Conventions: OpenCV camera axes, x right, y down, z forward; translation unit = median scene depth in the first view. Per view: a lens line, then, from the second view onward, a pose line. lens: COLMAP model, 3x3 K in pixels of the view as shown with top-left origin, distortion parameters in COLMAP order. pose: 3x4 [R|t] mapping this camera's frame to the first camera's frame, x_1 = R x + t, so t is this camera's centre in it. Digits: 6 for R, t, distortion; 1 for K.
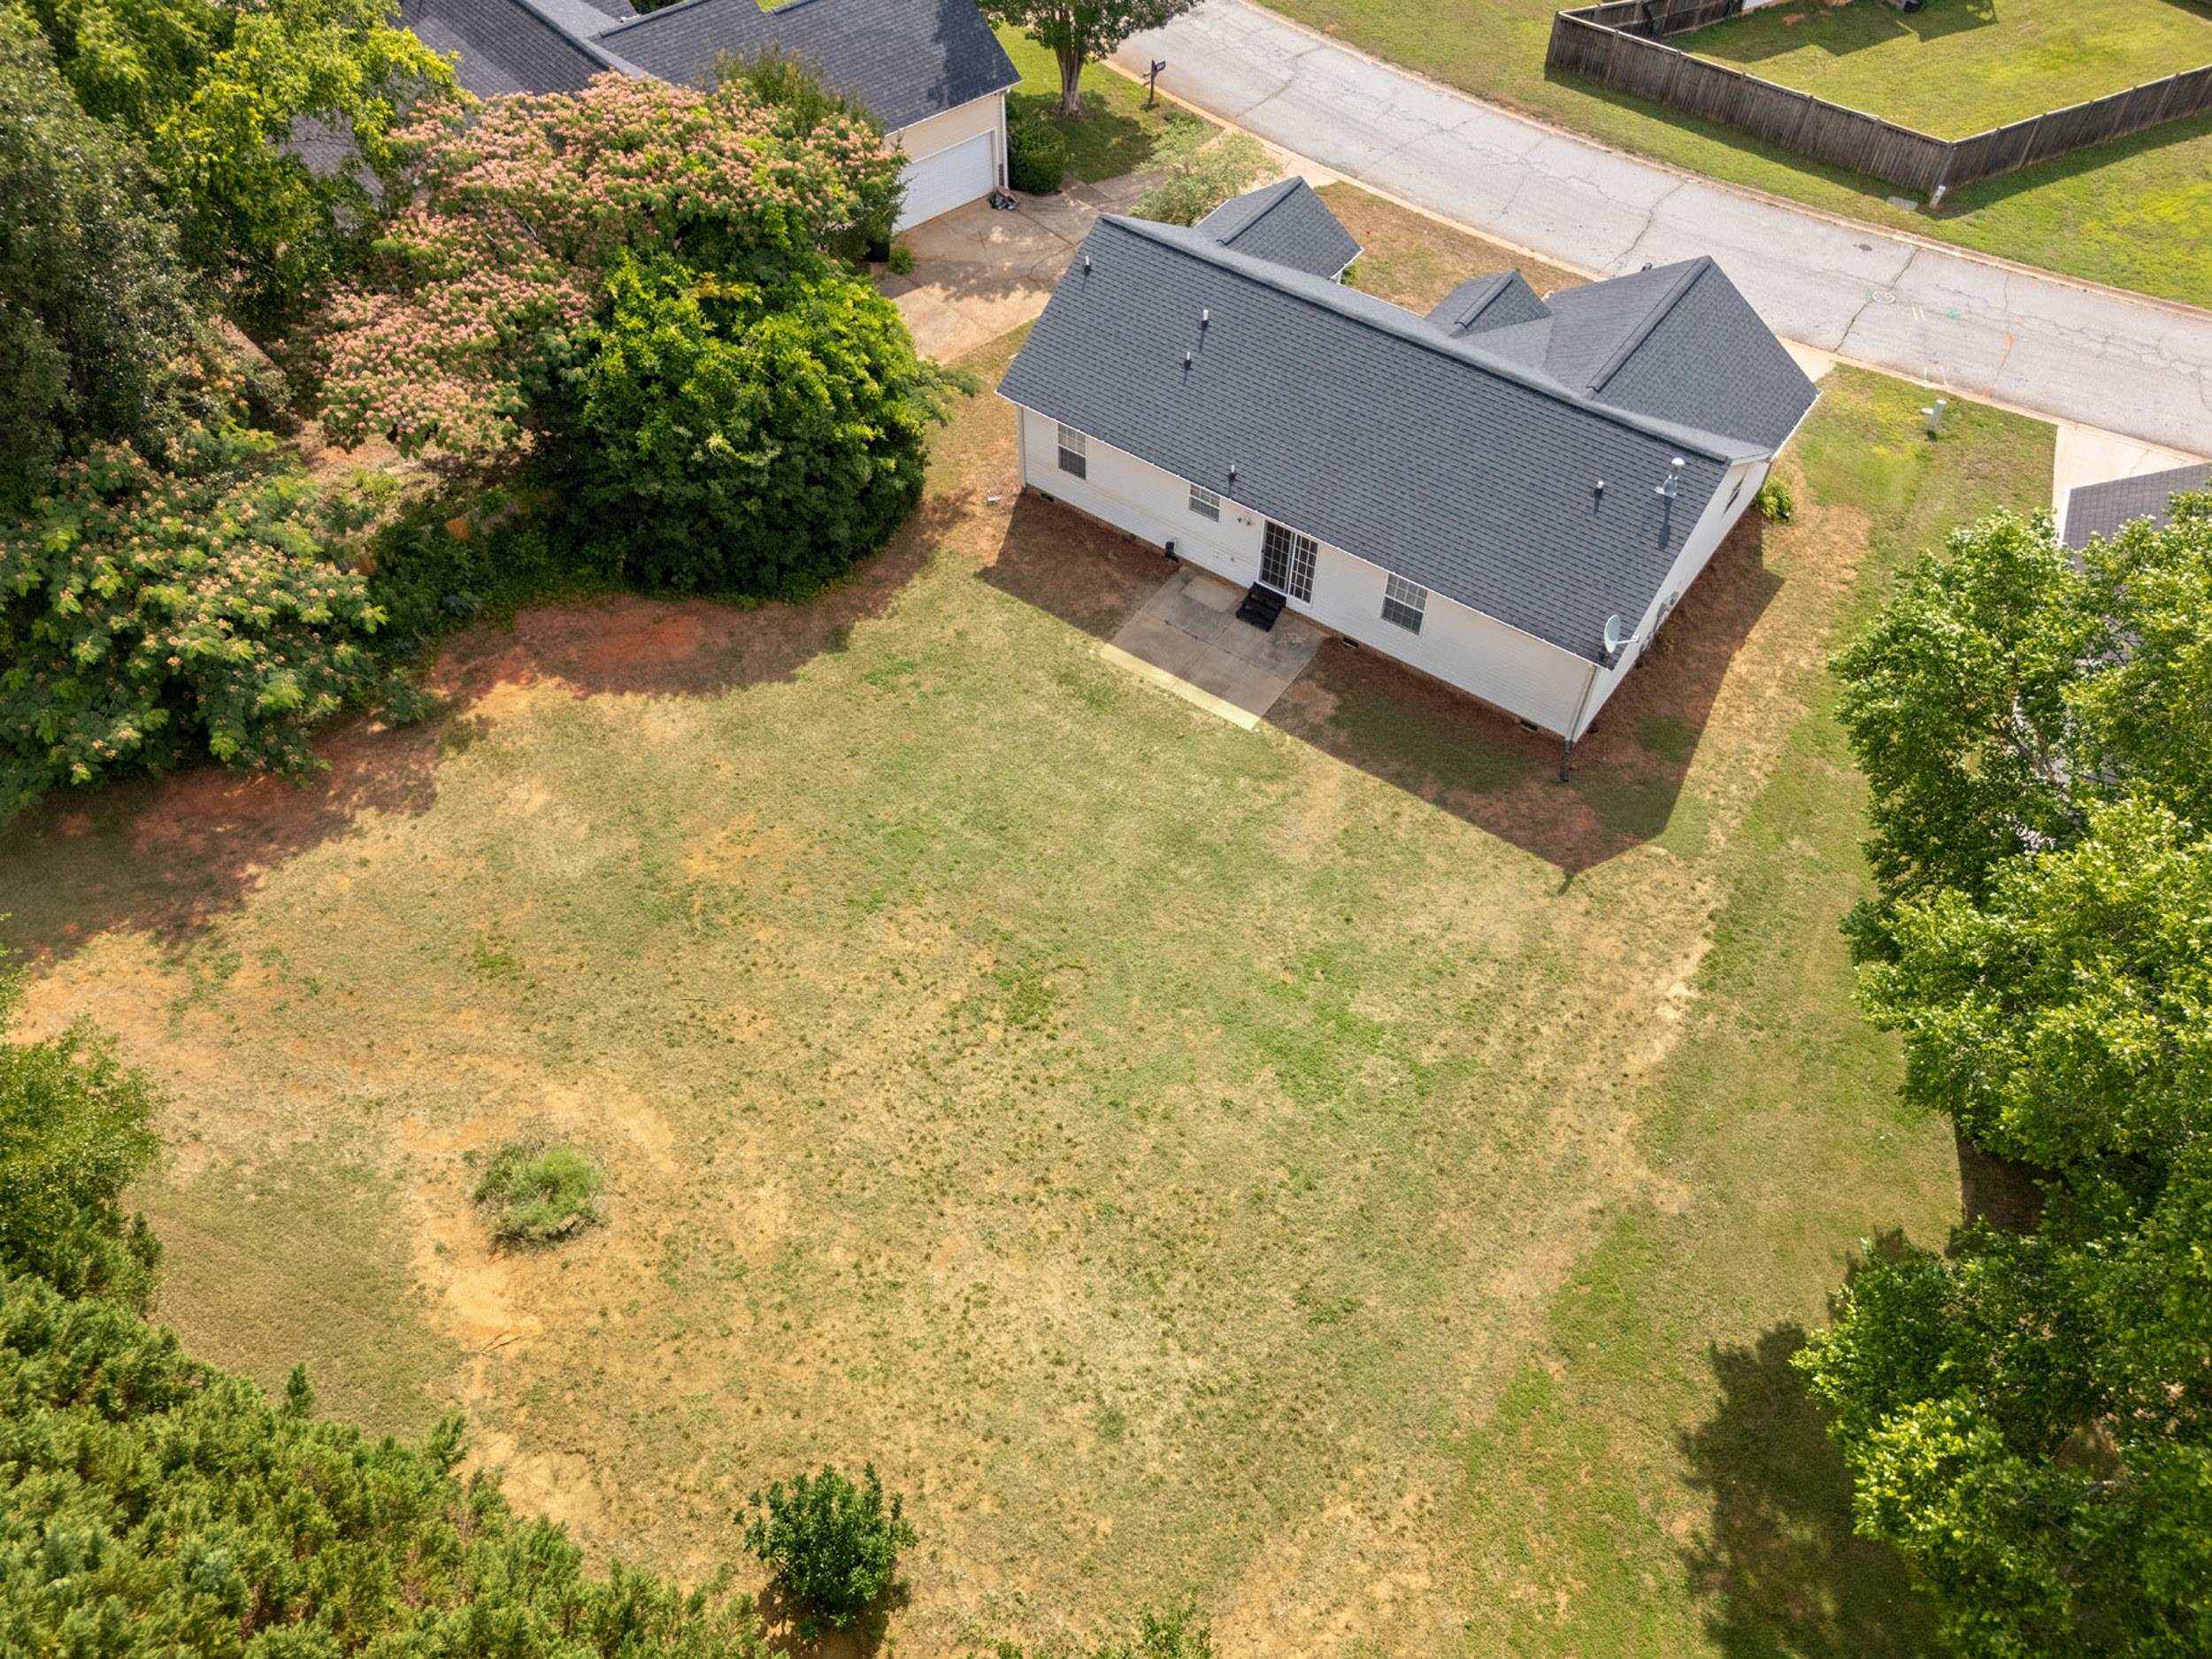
lens RADIAL K [[1615.0, 0, 1108.5], [0, 1615.0, 822.2], [0, 0, 1]] dist [0.101105, -0.145582]
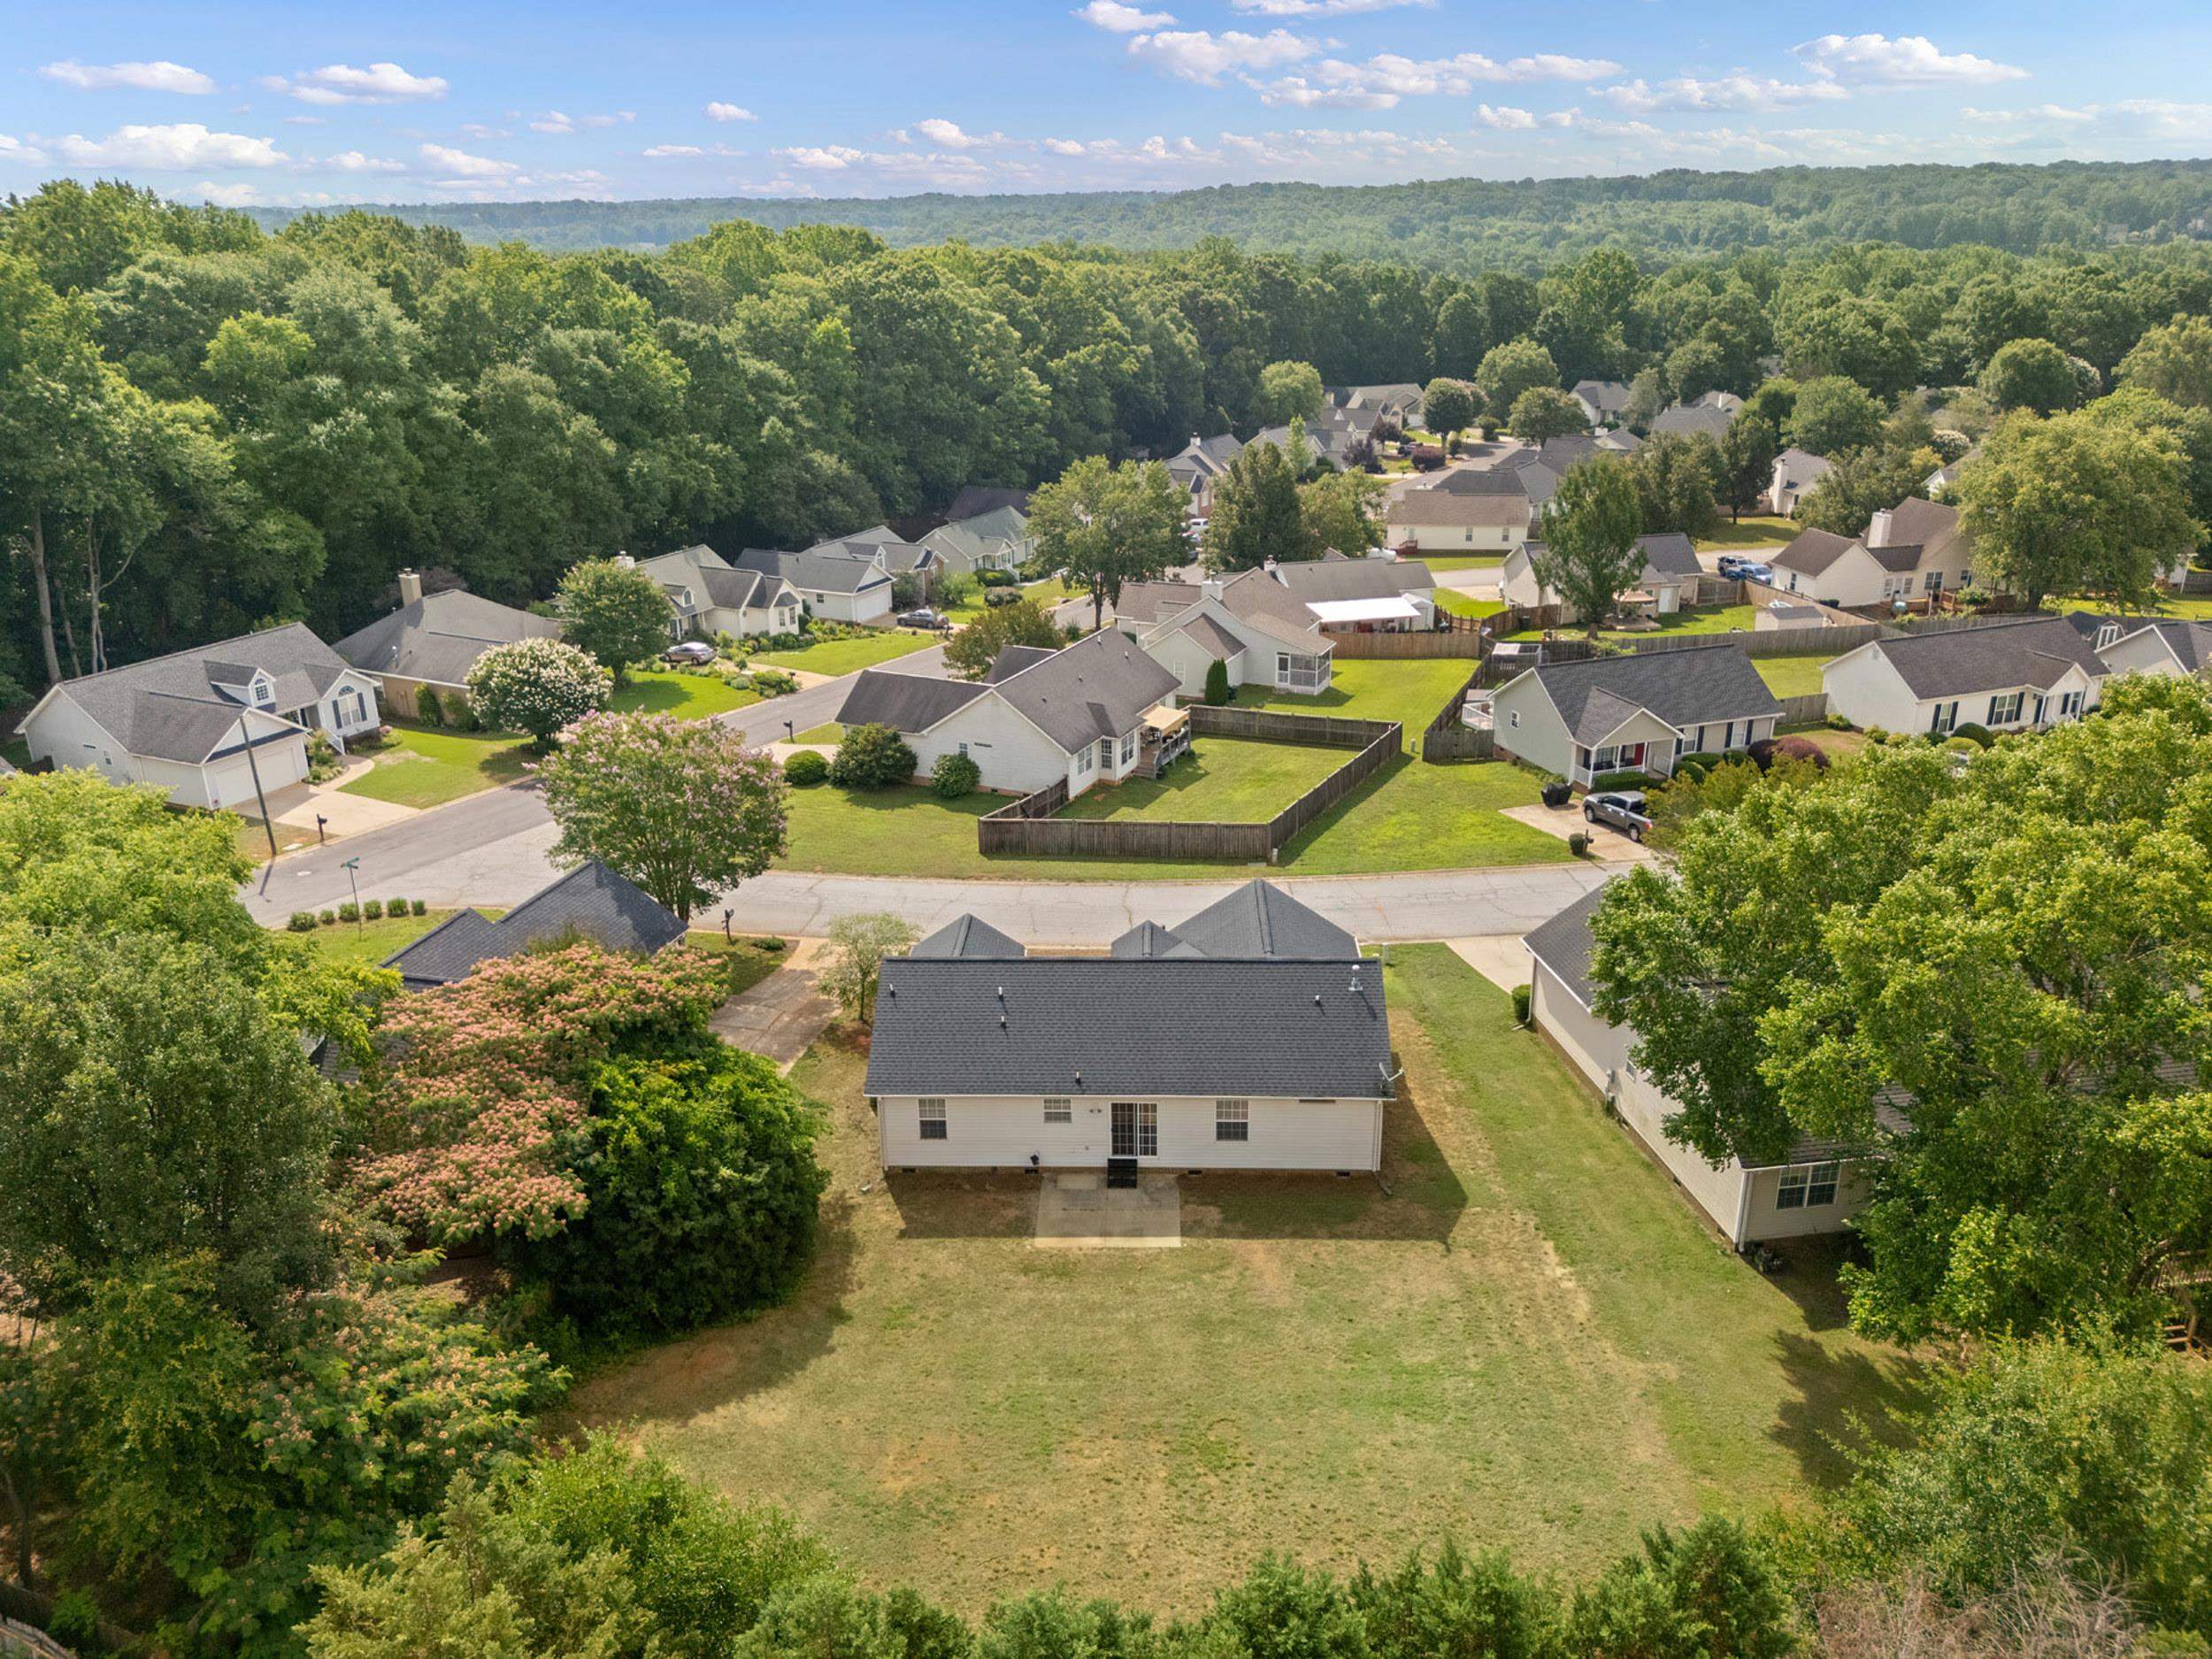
lens RADIAL K [[1615.0, 0, 1108.5], [0, 1615.0, 822.2], [0, 0, 1]] dist [0.101105, -0.145582]
pose [[0.834776, -0.212806, 0.507802, -0.548819], [0.438586, 0.814571, -0.379627, 0.134339], [-0.332854, 0.539618, 0.773318, -0.161537]]
